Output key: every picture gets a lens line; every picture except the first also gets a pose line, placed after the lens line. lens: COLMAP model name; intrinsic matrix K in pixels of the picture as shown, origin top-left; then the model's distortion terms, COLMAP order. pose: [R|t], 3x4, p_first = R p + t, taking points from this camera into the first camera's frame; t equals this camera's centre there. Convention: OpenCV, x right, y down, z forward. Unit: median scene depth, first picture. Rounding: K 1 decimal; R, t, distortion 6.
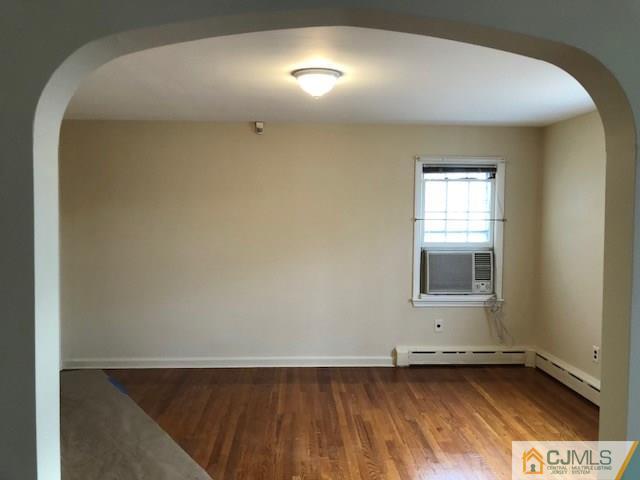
lens RADIAL K [[526.9, 0, 315.9], [0, 526.9, 234.0], [0, 0, 1]] dist [0.043216, -0.051312]
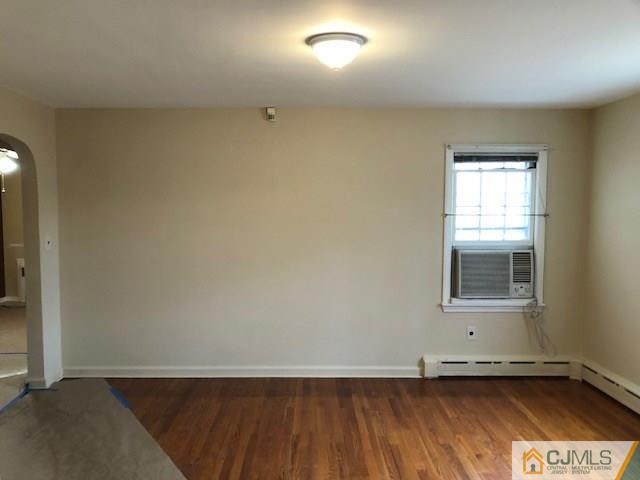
lens RADIAL K [[526.9, 0, 326.9], [0, 526.9, 243.7], [0, 0, 1]] dist [0.043216, -0.051312]
pose [[0.999948, -0.005047, -0.008830, -0.005134], [0.005262, 0.999686, 0.024508, -0.001886], [0.008704, -0.024553, 0.999661, 0.107616]]
